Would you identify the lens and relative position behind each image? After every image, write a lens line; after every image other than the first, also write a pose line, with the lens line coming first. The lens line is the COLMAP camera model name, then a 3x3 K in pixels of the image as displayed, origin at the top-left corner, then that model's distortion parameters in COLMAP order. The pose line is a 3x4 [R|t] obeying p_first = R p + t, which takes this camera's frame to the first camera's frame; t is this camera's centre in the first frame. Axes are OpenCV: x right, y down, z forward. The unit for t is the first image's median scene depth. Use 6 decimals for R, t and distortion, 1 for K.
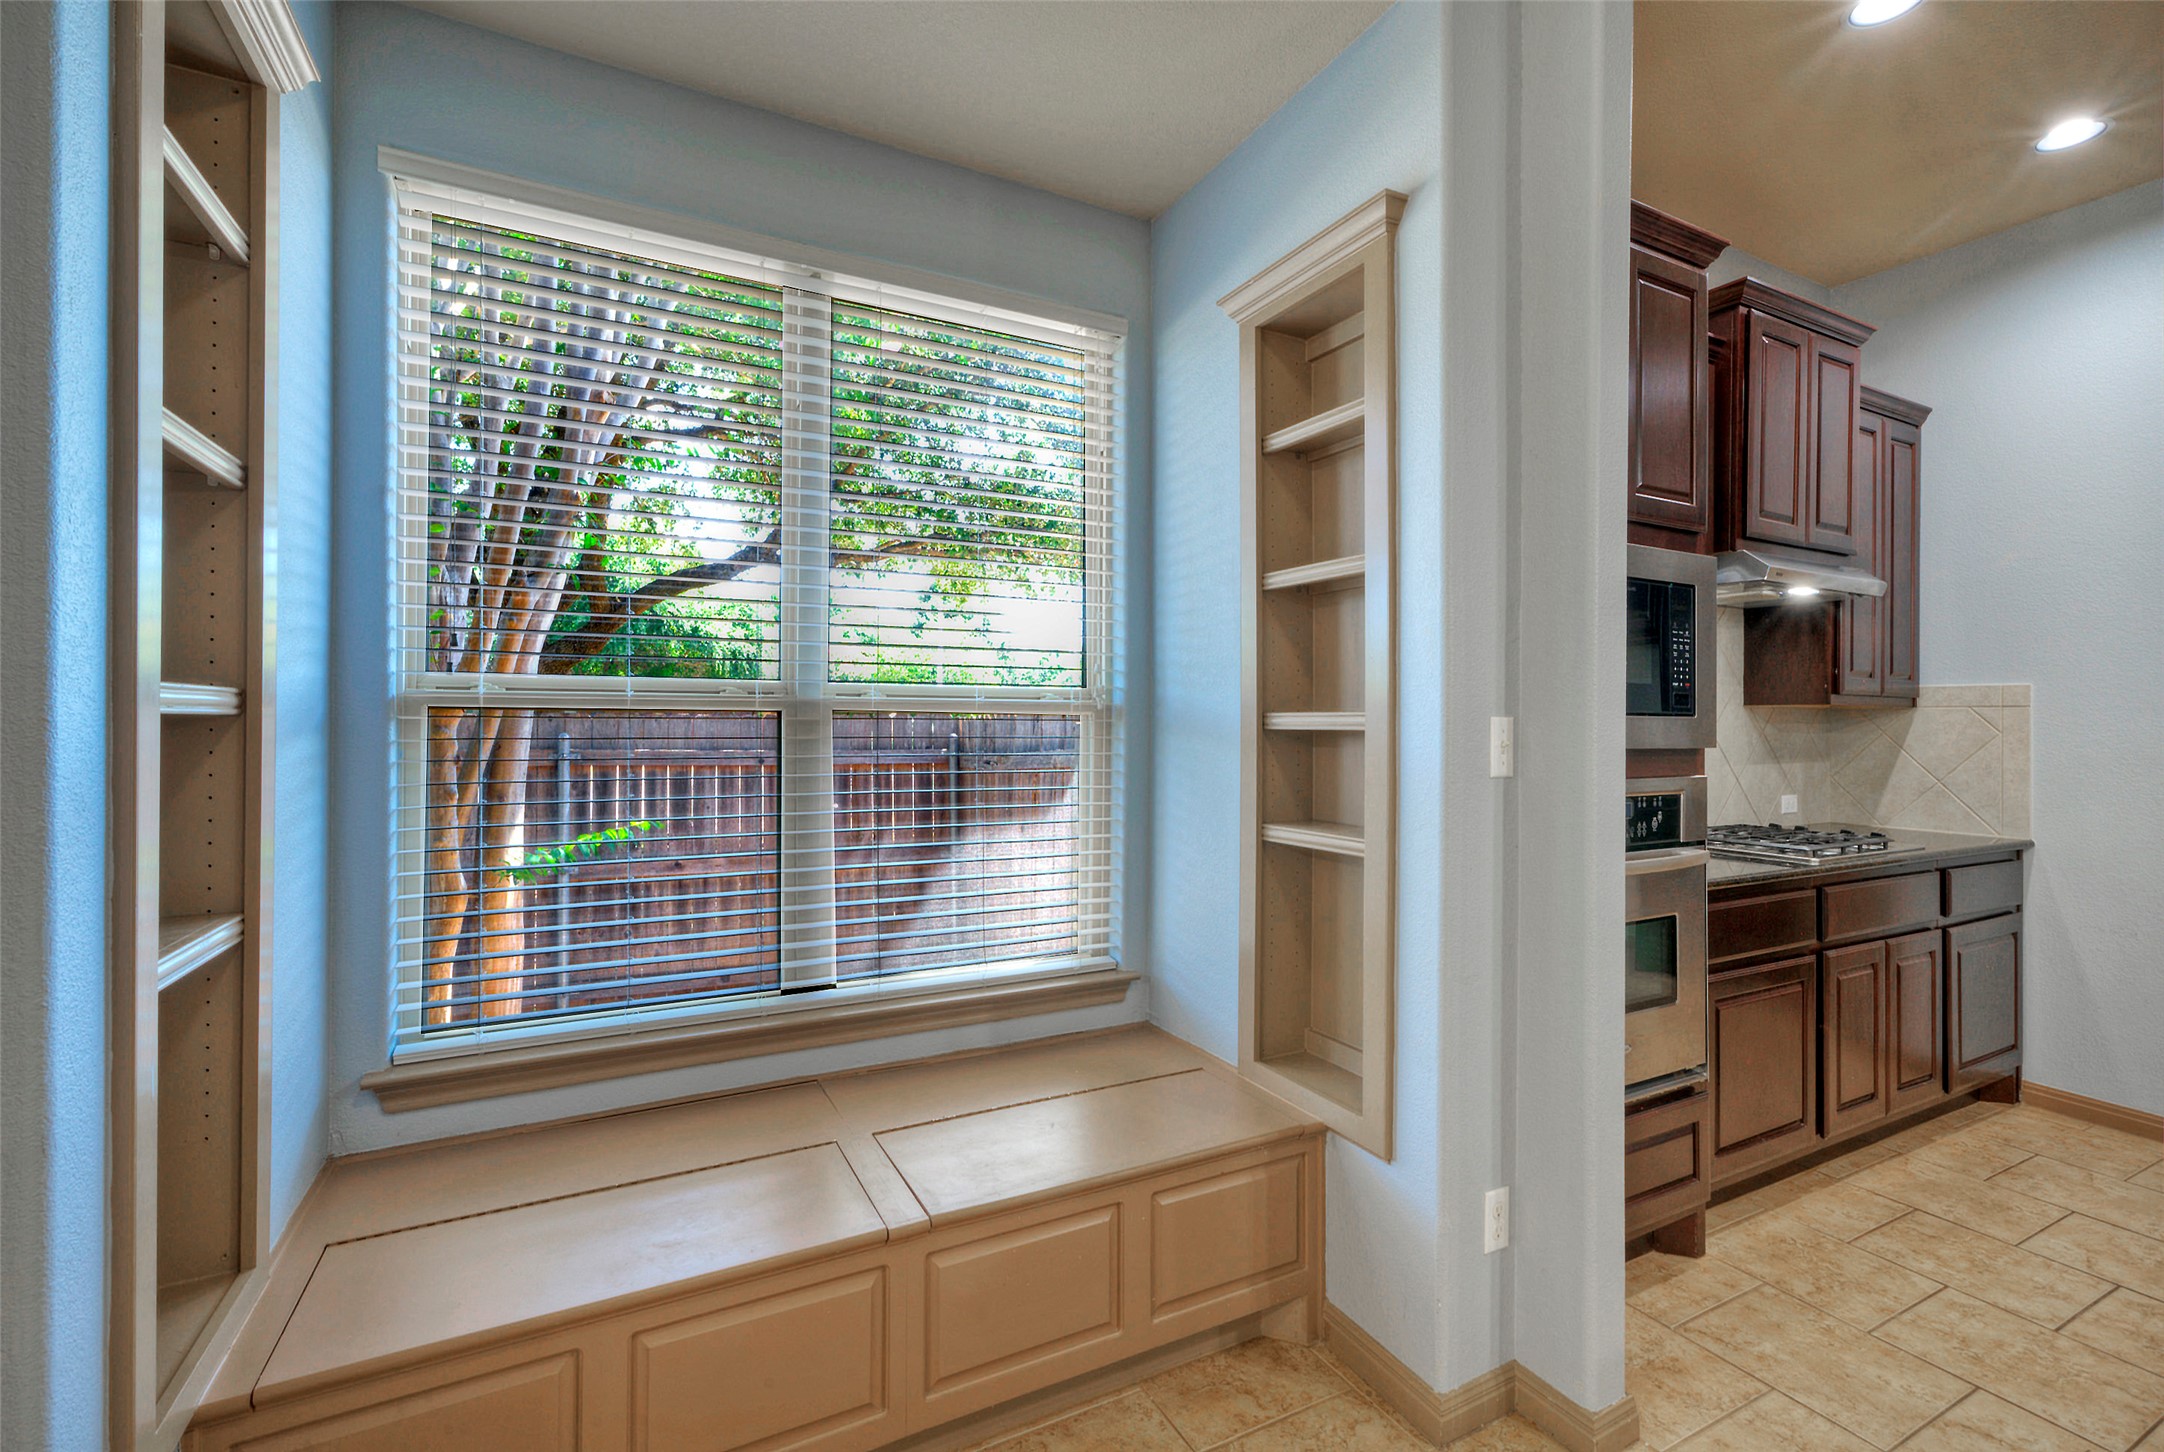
lens RADIAL K [[924.1, 0, 1076.9], [0, 924.1, 718.5], [0, 0, 1]] dist [0.005627, 0.001726]
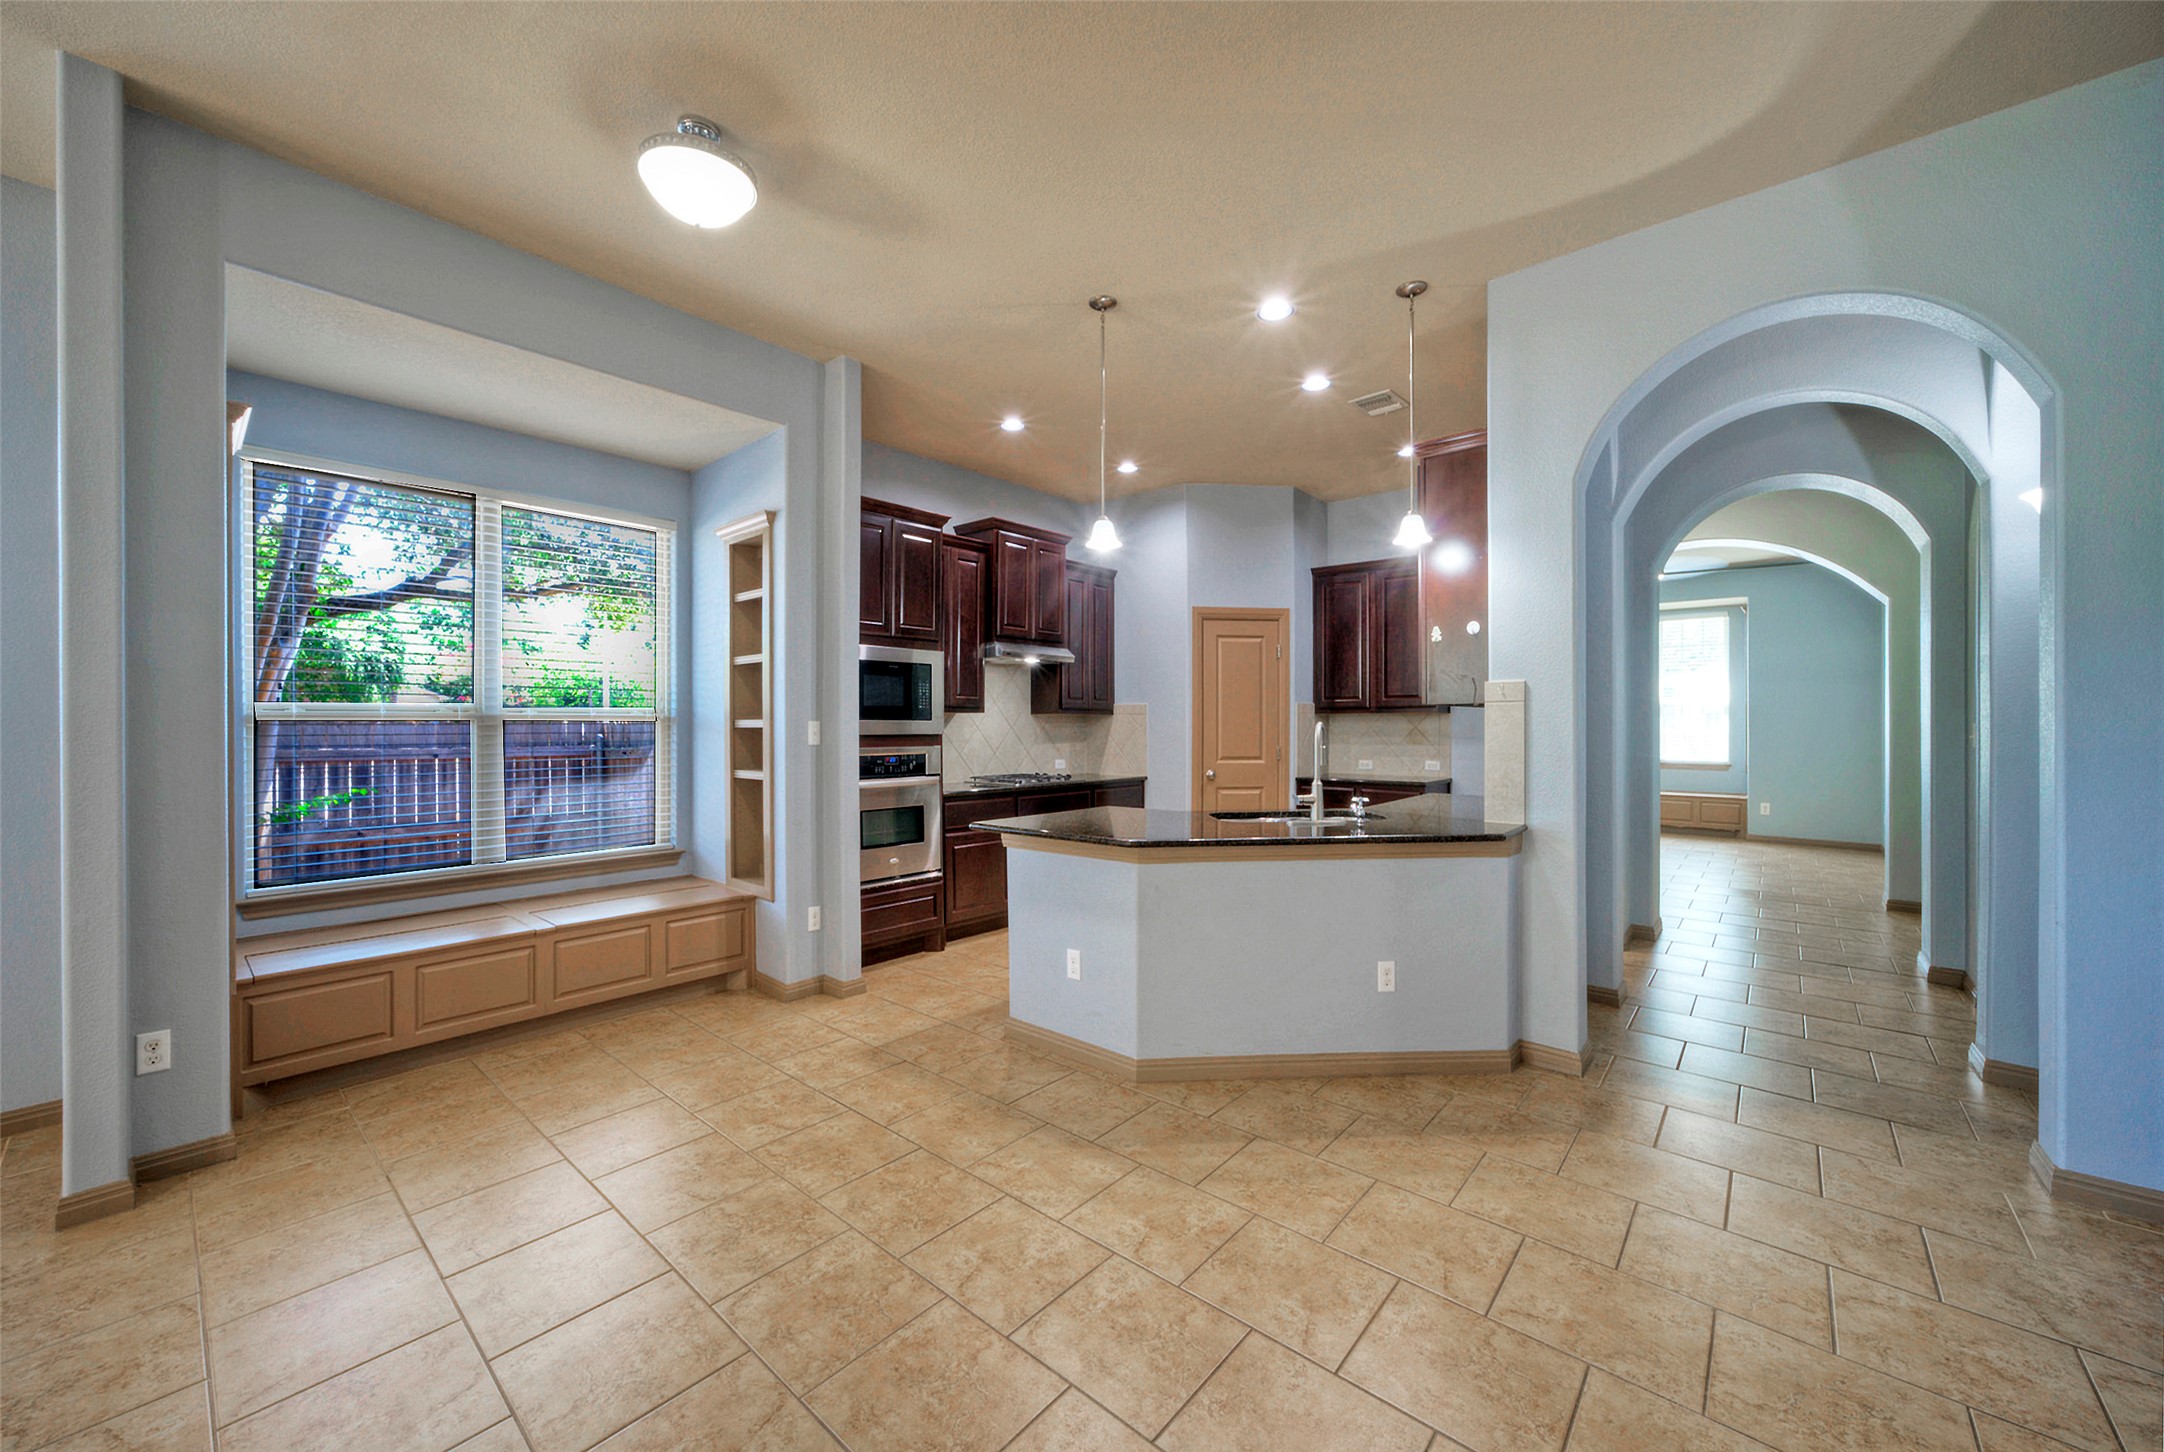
lens RADIAL K [[796.4, 0, 1033.8], [0, 796.4, 727.1], [0, 0, 1]] dist [-0.003021, 0.002090]
pose [[0.941260, -0.009000, 0.337564, 0.165163], [0.006876, 0.999948, 0.007487, 0.000918], [-0.337614, -0.004726, 0.941273, -0.731151]]
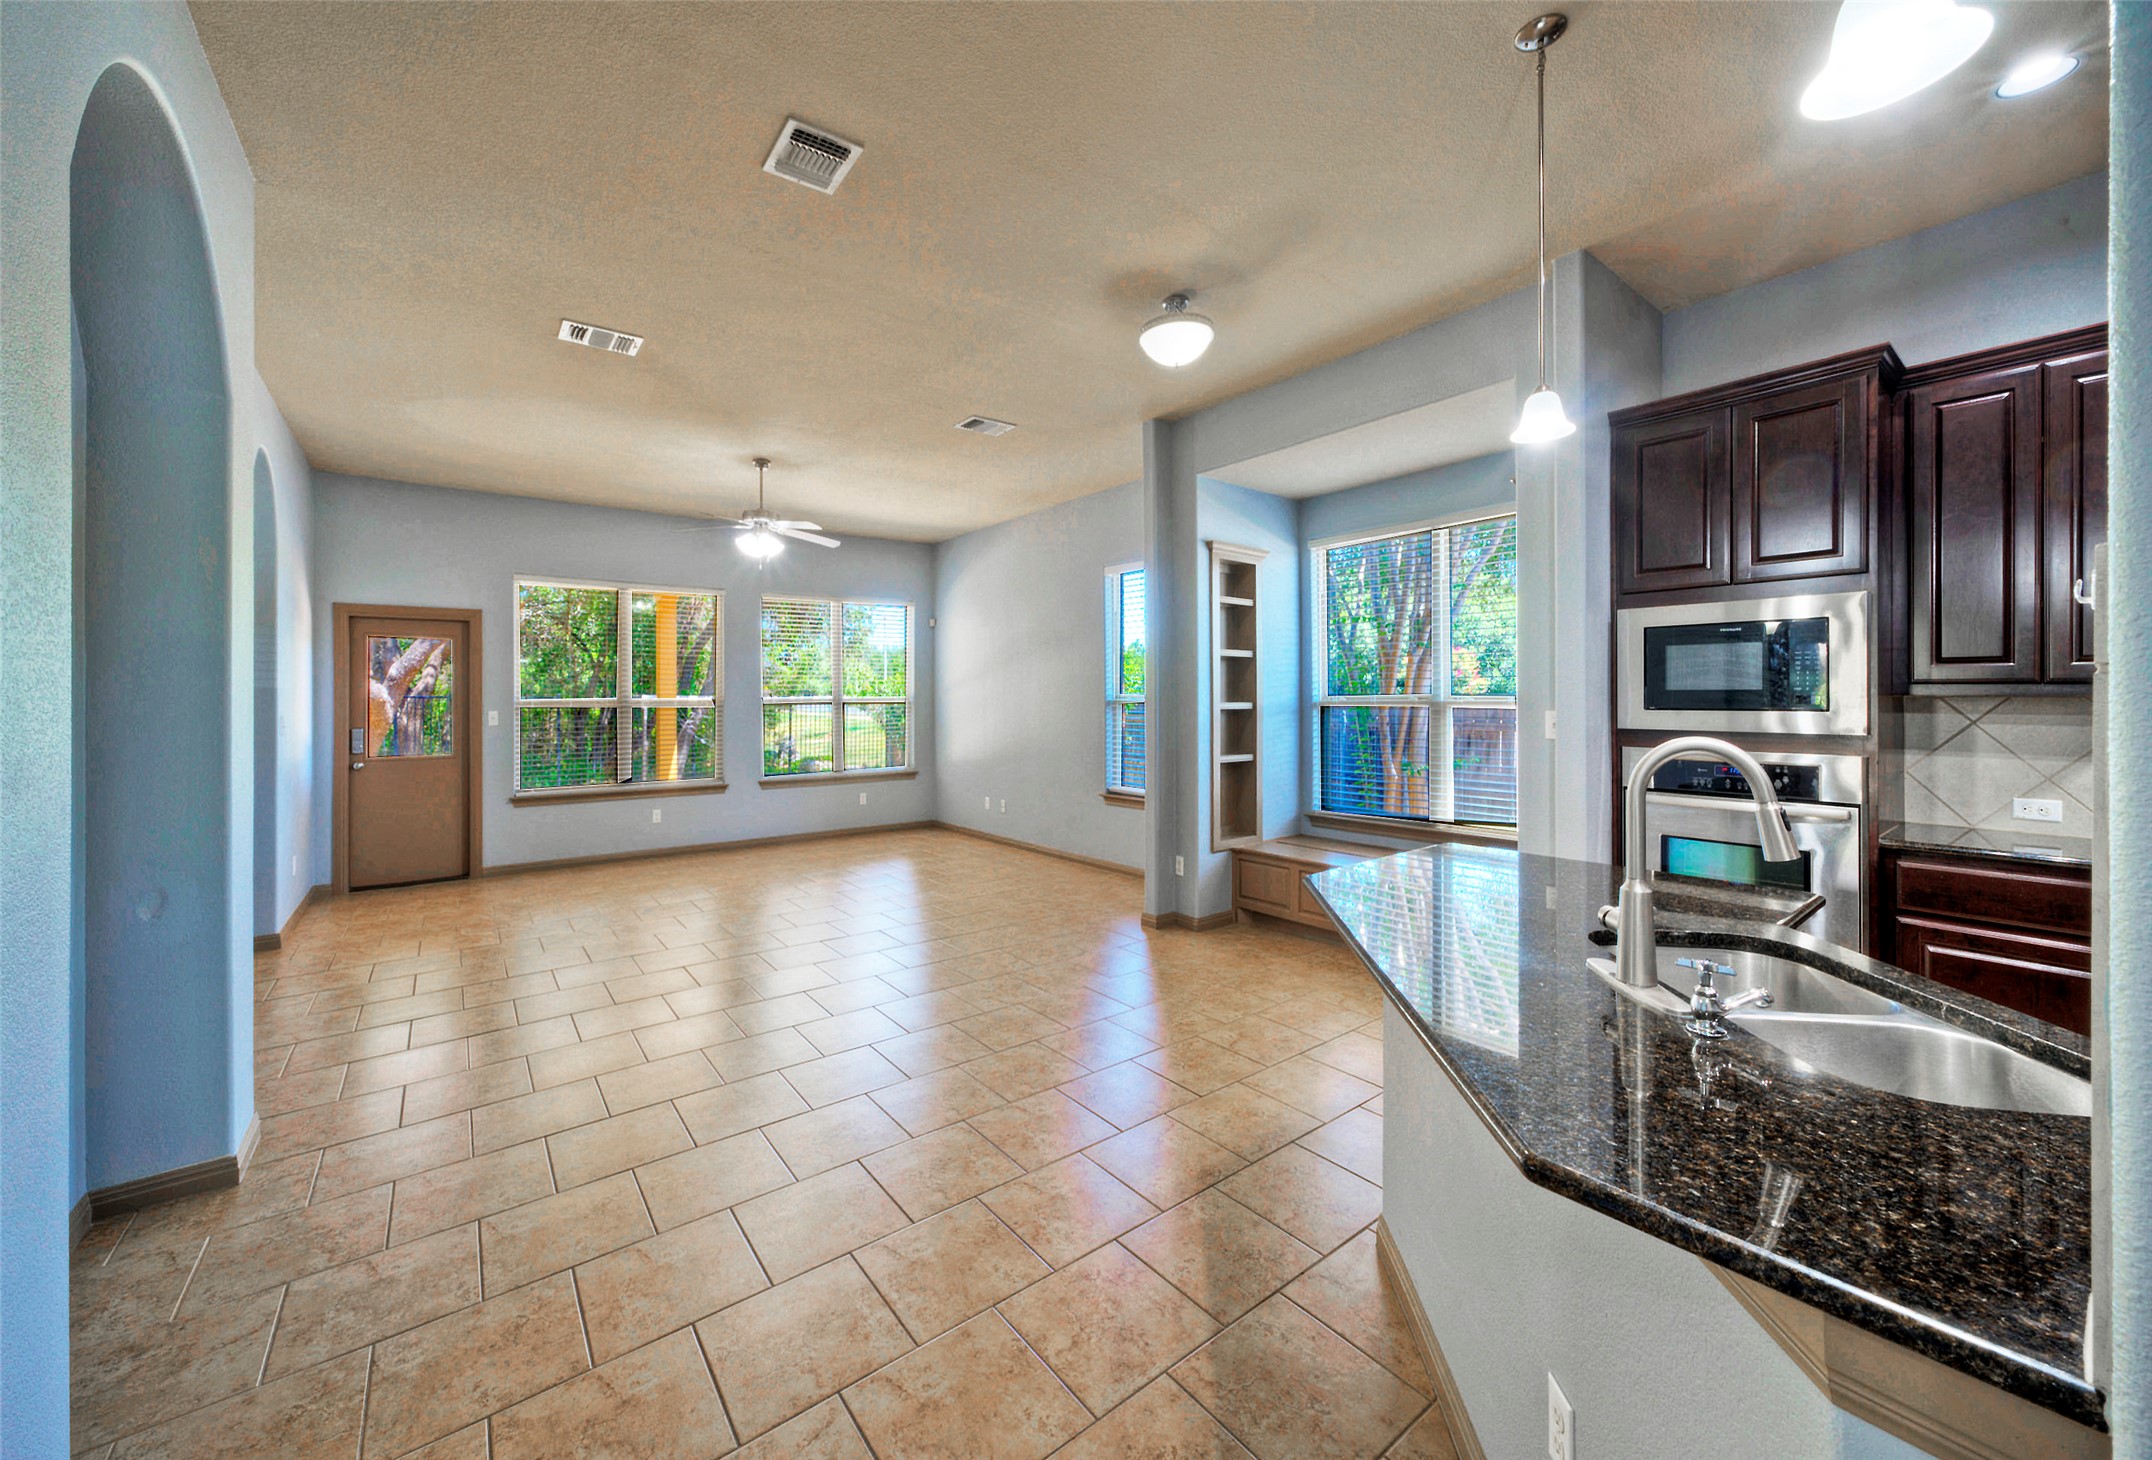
lens RADIAL K [[823.3, 0, 1062.5], [0, 823.3, 694.8], [0, 0, 1]] dist [-0.002471, -0.000246]
pose [[0.168609, -0.017085, -0.985535, 1.243438], [0.005170, 0.999851, -0.016449, -0.007081], [0.985669, -0.002322, 0.168673, -0.236149]]
